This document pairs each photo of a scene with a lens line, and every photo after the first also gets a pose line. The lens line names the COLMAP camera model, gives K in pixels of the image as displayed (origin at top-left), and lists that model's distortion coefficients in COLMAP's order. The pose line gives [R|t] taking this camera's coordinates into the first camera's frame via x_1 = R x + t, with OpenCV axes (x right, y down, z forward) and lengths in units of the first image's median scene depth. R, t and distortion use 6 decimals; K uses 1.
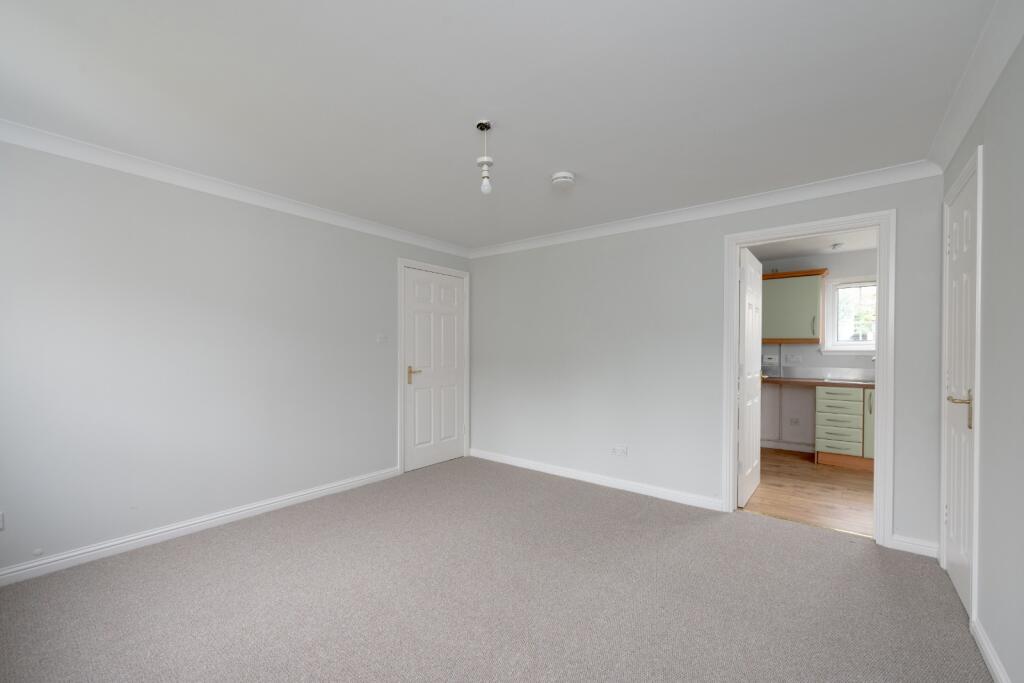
lens RADIAL K [[423.4, 0, 511.9], [0, 423.4, 352.5], [0, 0, 1]] dist [0.000500, 0.000055]
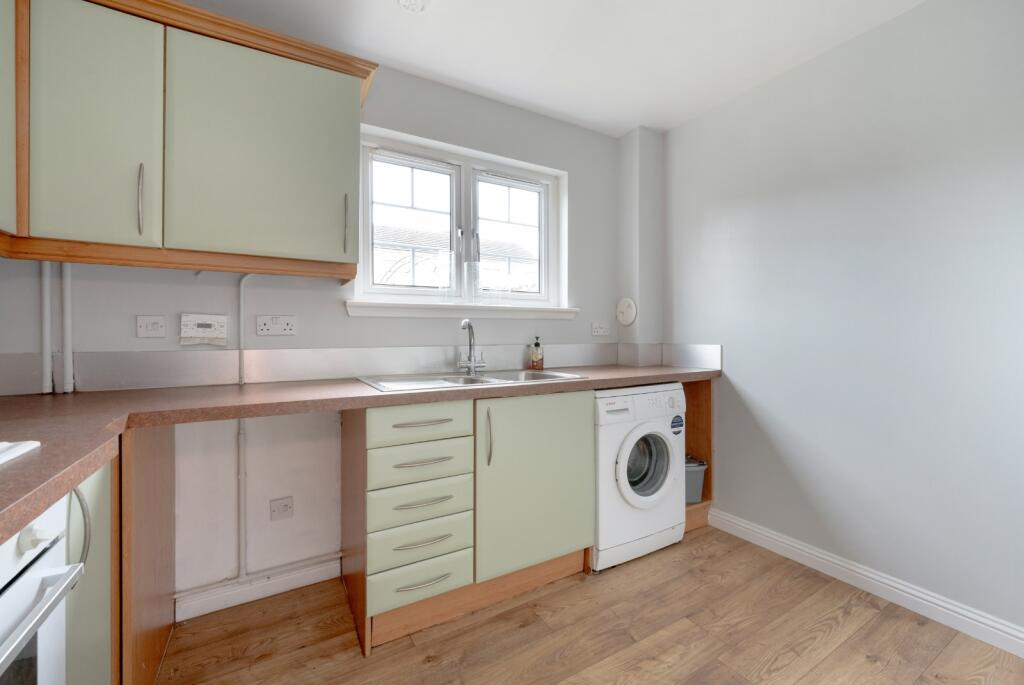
lens RADIAL K [[421.2, 0, 513.9], [0, 421.2, 335.8], [0, 0, 1]] dist [-0.000504, -0.000020]
pose [[0.364697, -0.005764, 0.931108, 0.472646], [0.004340, 0.999981, 0.004490, 0.025301], [-0.931116, 0.002403, 0.364715, 0.791856]]
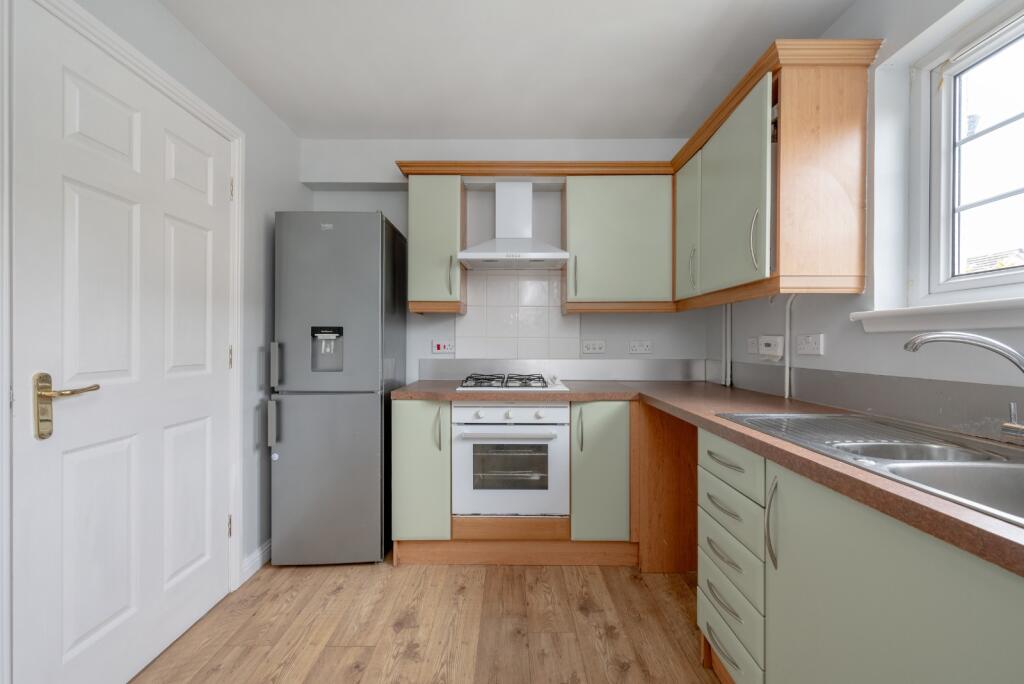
lens RADIAL K [[425.6, 0, 512.0], [0, 425.6, 342.0], [0, 0, 1]] dist [0.000747, 0.000146]
pose [[0.615591, -0.001212, -0.788065, 0.891338], [-0.003218, 0.999987, -0.004053, 0.016810], [0.788059, 0.005031, 0.615579, 0.688774]]
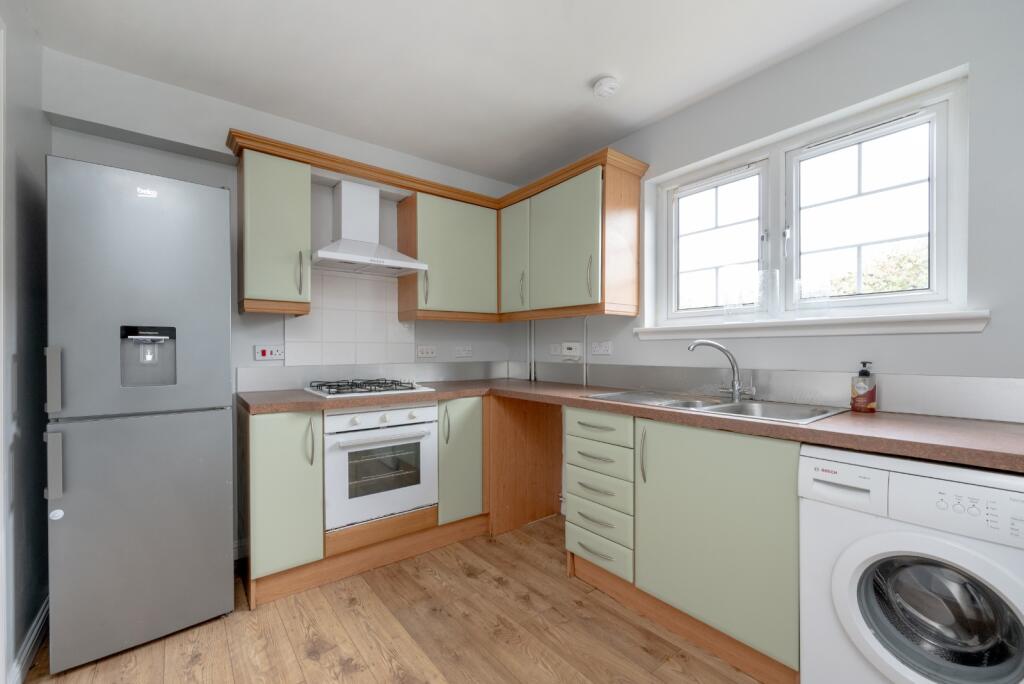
lens RADIAL K [[431.5, 0, 510.2], [0, 431.5, 349.6], [0, 0, 1]] dist [0.002578, 0.000391]
pose [[0.971168, -0.002225, -0.238384, 0.773823], [0.002400, 0.999997, 0.000443, 0.018226], [0.238382, -0.001002, 0.971171, 0.540068]]
